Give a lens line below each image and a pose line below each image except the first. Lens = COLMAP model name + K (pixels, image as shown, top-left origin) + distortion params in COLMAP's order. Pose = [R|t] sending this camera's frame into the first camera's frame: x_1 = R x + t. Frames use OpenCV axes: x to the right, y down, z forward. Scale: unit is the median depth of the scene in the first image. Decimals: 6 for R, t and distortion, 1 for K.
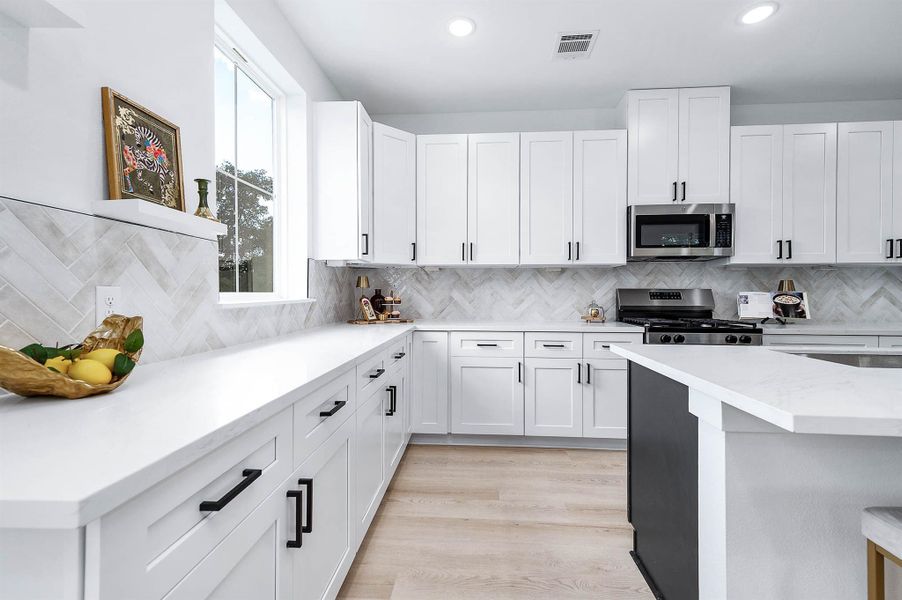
lens RADIAL K [[392.3, 0, 451.8], [0, 392.3, 293.3], [0, 0, 1]] dist [0.010290, -0.000132]
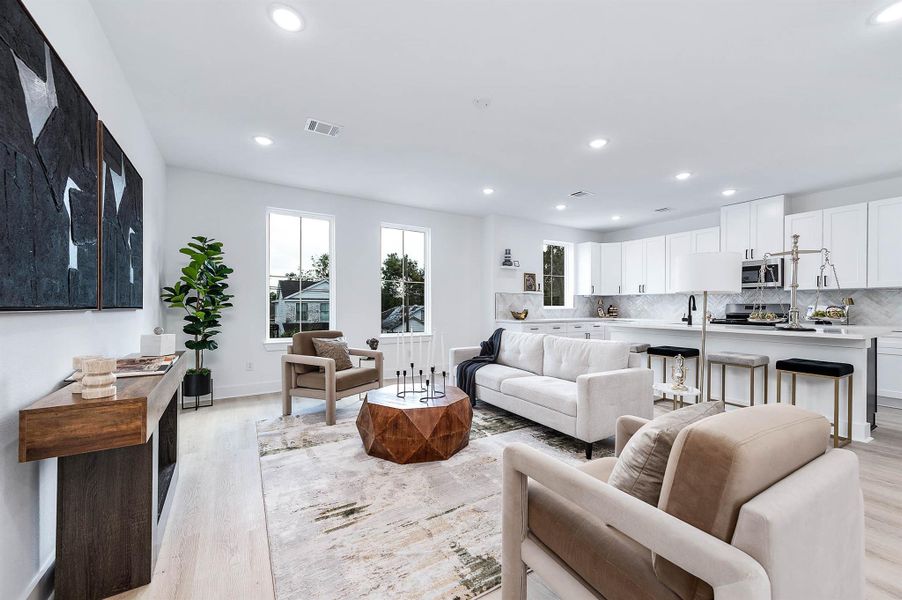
lens RADIAL K [[352.5, 0, 448.6], [0, 352.5, 306.0], [0, 0, 1]] dist [0.008493, 0.000298]
pose [[0.579670, -0.000822, -0.814851, 1.139871], [-0.001975, 0.999995, -0.002413, 0.006366], [0.814849, 0.003008, 0.579665, -1.229464]]
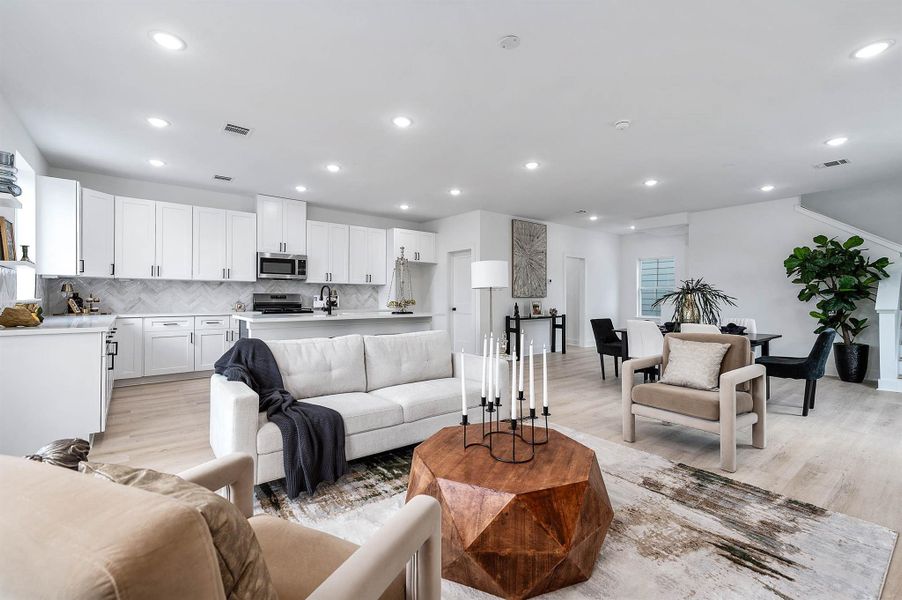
lens RADIAL K [[392.3, 0, 452.2], [0, 392.3, 295.3], [0, 0, 1]] dist [0.010290, -0.000132]
pose [[0.734251, 0.003476, 0.678869, -0.179126], [-0.001713, 0.999993, -0.003267, 0.001729], [-0.678876, 0.001236, 0.734252, -1.141572]]
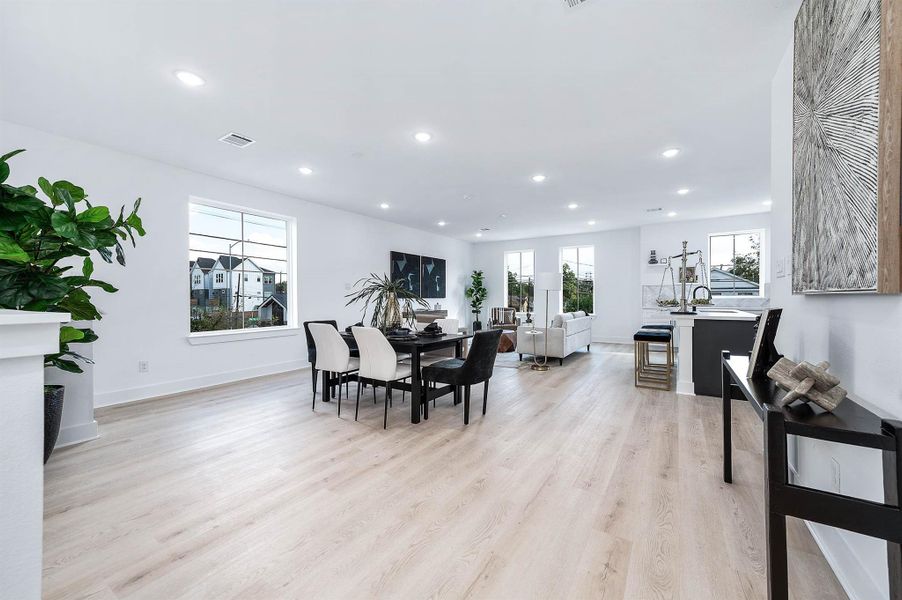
lens RADIAL K [[352.5, 0, 454.7], [0, 352.5, 297.4], [0, 0, 1]] dist [0.008493, 0.000298]
pose [[-0.468491, 0.001290, -0.883467, 2.622544], [0.002416, 0.999997, 0.000179, 0.009091], [0.883465, -0.002051, -0.468492, 0.156263]]
